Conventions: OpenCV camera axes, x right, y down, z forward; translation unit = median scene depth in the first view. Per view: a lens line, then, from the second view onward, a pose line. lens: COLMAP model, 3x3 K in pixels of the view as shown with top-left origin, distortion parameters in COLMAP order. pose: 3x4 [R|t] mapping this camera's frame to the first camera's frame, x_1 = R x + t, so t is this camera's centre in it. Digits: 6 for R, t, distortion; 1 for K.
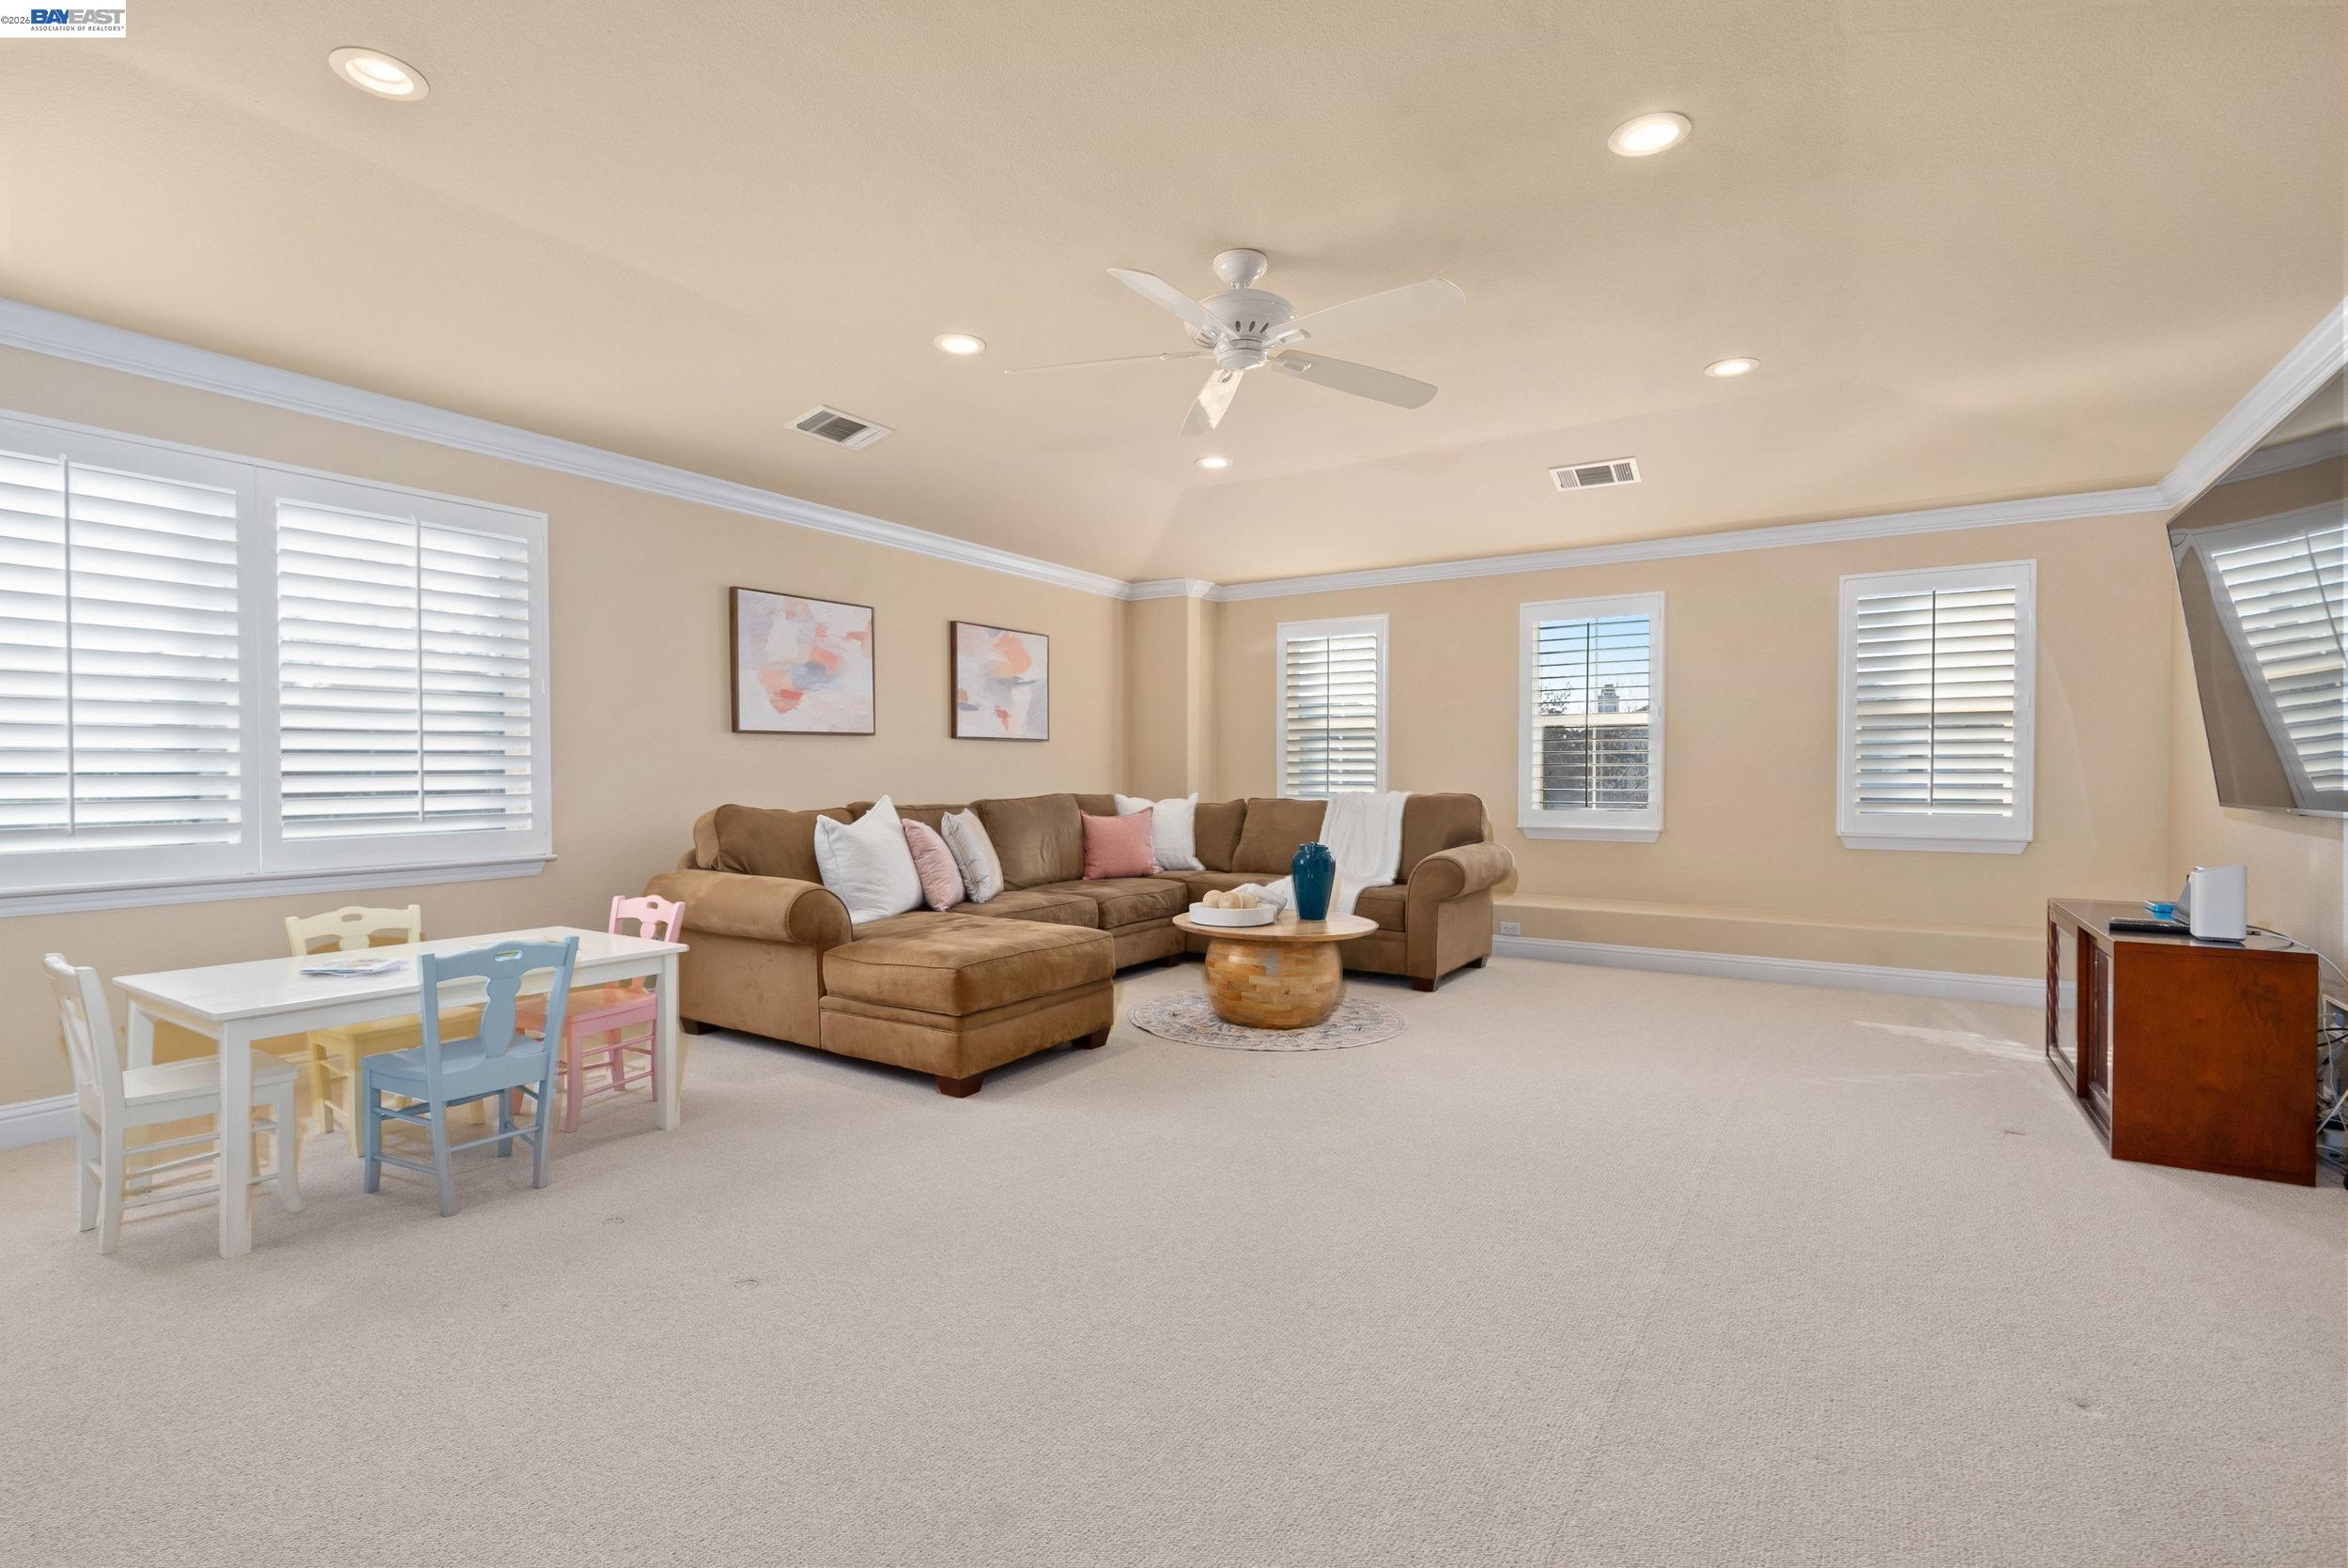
lens RADIAL K [[1085.1, 0, 1151.7], [0, 1085.1, 792.3], [0, 0, 1]] dist [0.002366, 0.000368]
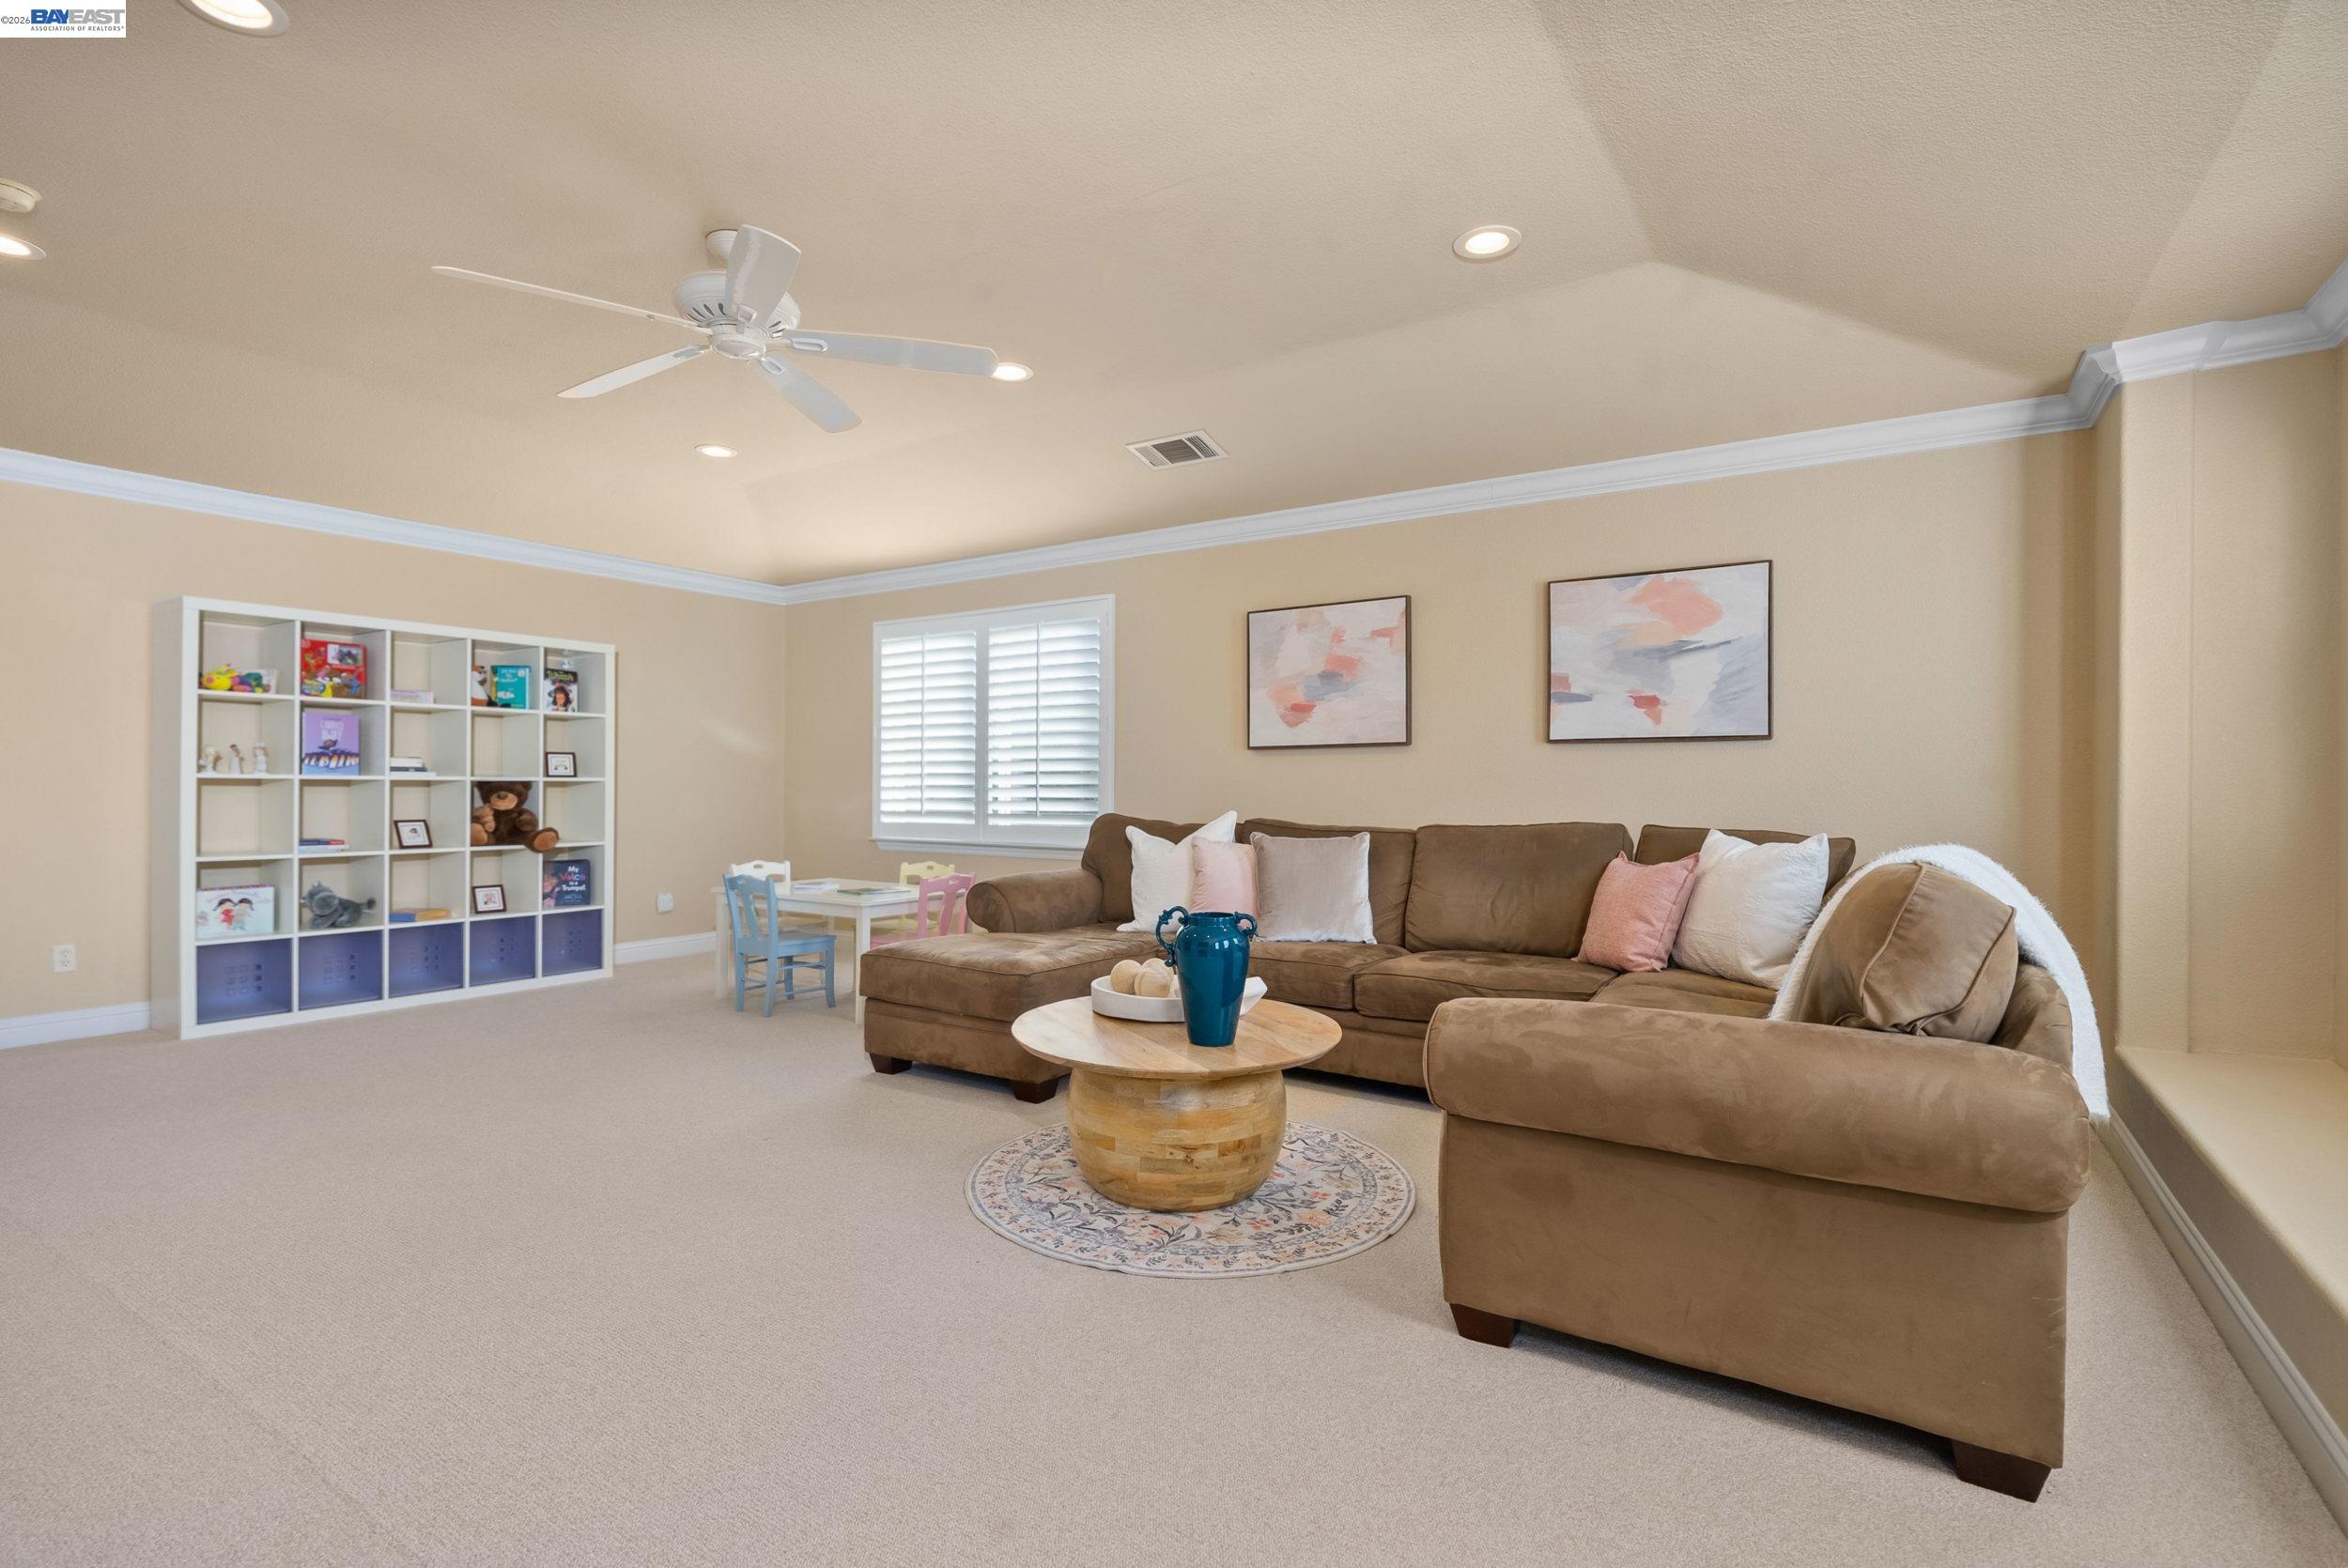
lens RADIAL K [[1085.1, 0, 1151.7], [0, 1085.1, 792.3], [0, 0, 1]] dist [0.002366, 0.000368]
pose [[0.005233, 0.000674, -0.999986, 0.611785], [-0.027977, 0.999608, 0.000528, -0.010325], [0.999595, 0.027974, 0.005250, 0.819249]]
